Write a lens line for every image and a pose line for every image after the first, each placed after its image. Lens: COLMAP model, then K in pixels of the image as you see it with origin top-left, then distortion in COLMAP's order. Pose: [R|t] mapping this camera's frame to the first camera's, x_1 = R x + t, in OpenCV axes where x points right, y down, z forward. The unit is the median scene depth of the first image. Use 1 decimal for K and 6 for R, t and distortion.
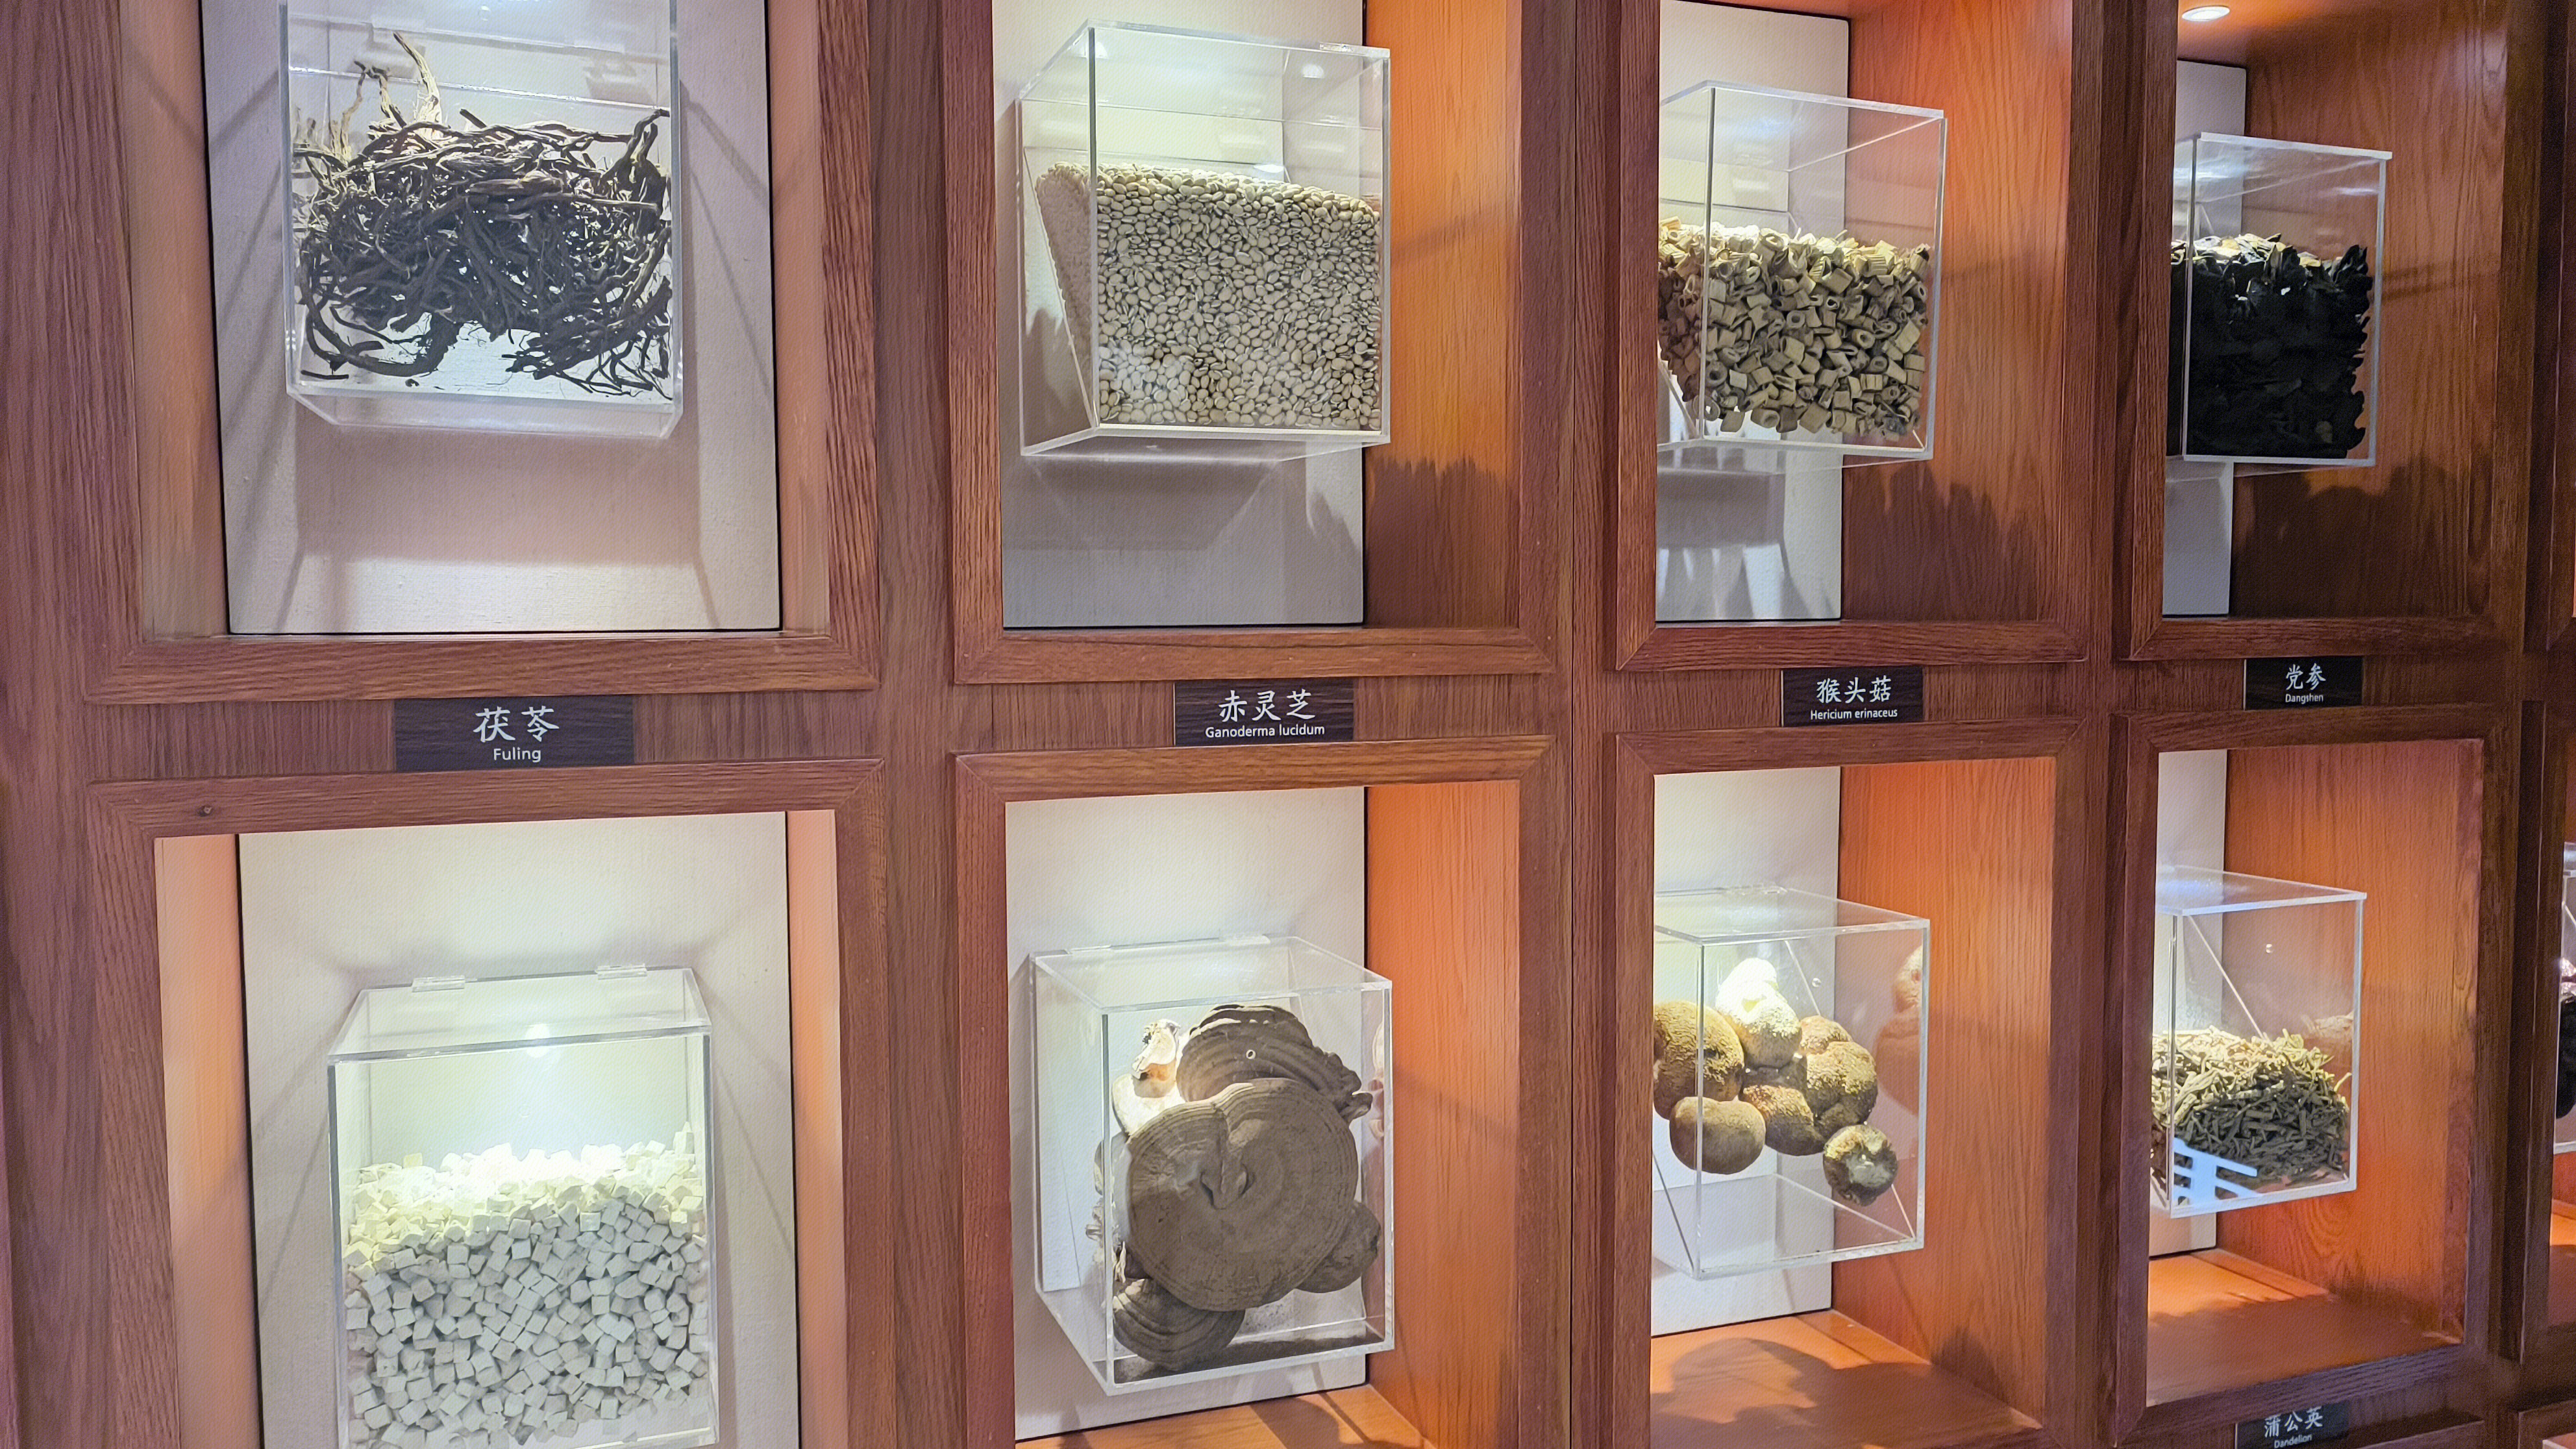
lens RADIAL K [[1853.1, 0, 1288.0], [0, 1853.1, 724.5], [0, 0, 1]] dist [0.009373, 0.004598]
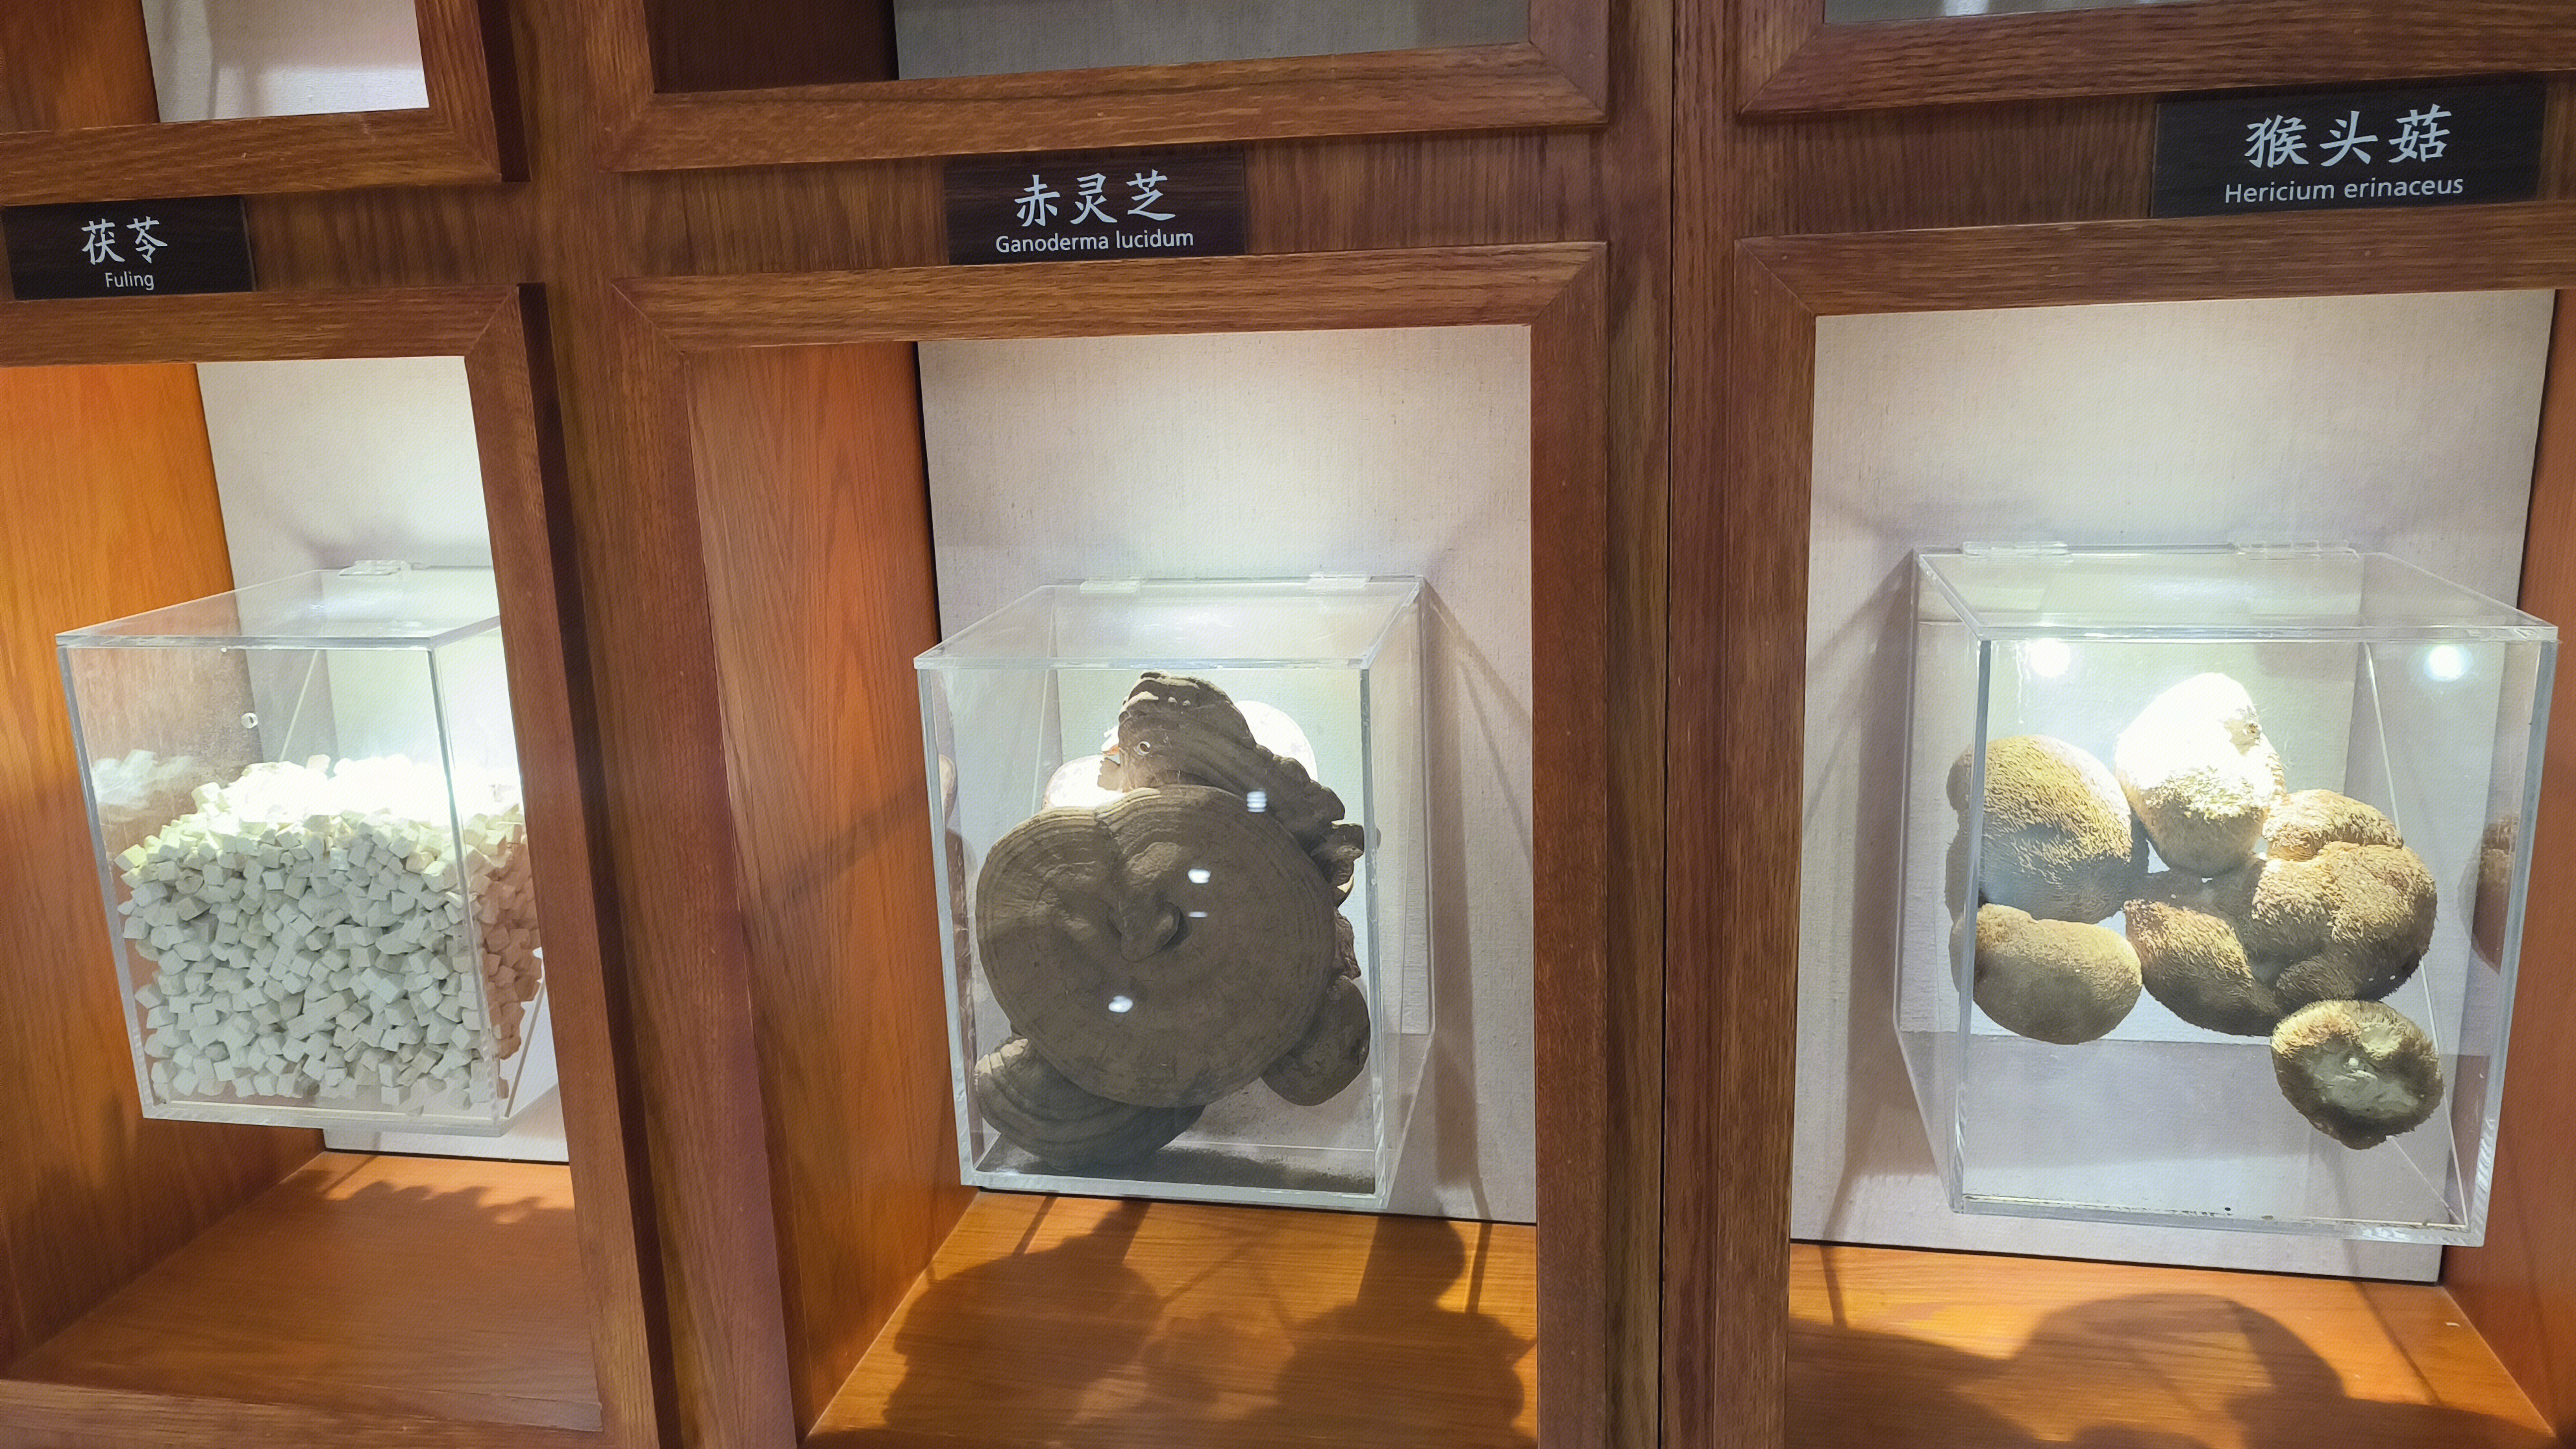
lens RADIAL K [[1905.2, 0, 1283.7], [0, 1905.2, 685.9], [0, 0, 1]] dist [0.009938, 0.001504]
pose [[0.849800, 0.092834, -0.518866, 0.383001], [0.001550, 0.983924, 0.178579, 0.035729], [0.527103, -0.152560, 0.835995, 0.472943]]
